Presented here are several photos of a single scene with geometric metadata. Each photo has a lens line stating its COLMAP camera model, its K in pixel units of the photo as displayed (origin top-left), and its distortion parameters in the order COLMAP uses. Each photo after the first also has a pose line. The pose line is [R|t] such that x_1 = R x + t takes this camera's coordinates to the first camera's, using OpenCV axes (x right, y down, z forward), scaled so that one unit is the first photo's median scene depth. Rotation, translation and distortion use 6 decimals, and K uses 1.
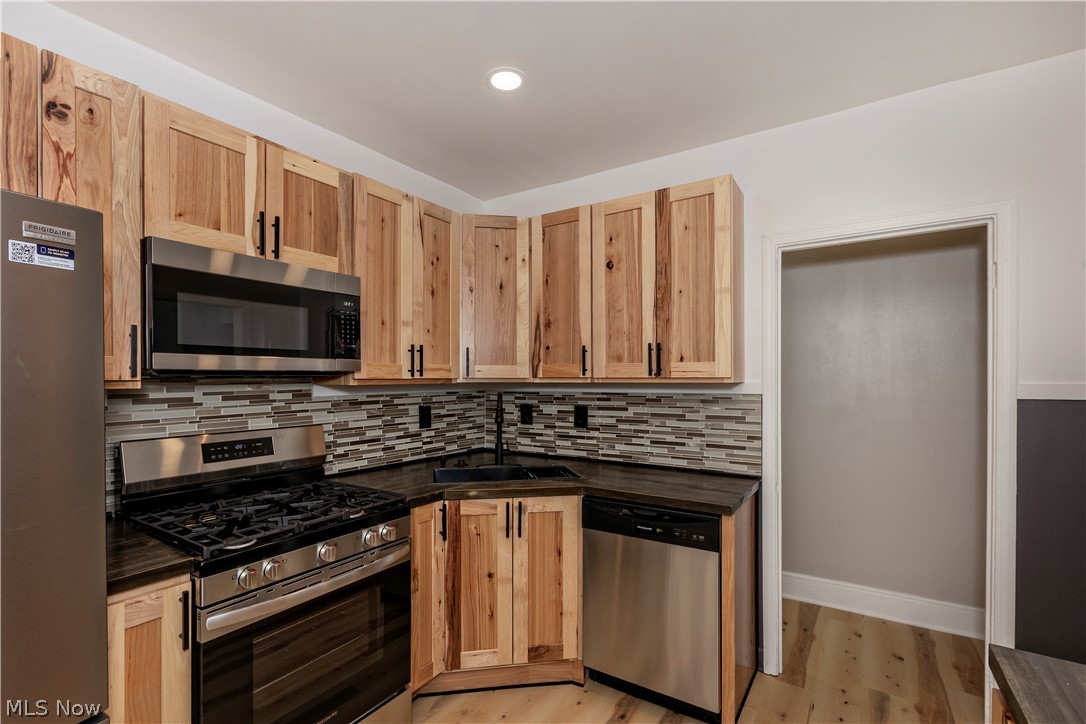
lens RADIAL K [[498.4, 0, 549.8], [0, 498.4, 380.2], [0, 0, 1]] dist [-0.006056, 0.001768]
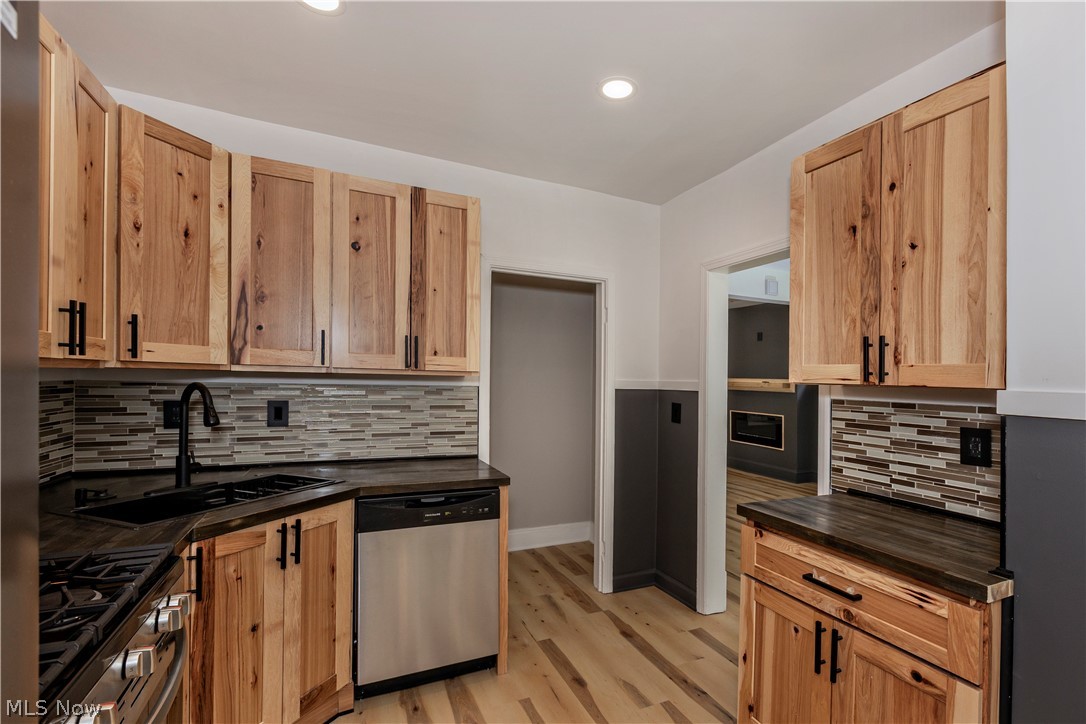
lens RADIAL K [[498.4, 0, 558.1], [0, 498.4, 372.5], [0, 0, 1]] dist [-0.006056, 0.001768]
pose [[0.512149, 0.024844, 0.858537, -0.502752], [-0.022043, 0.999633, -0.015778, 0.009813], [-0.858613, -0.010844, 0.512509, 0.217451]]
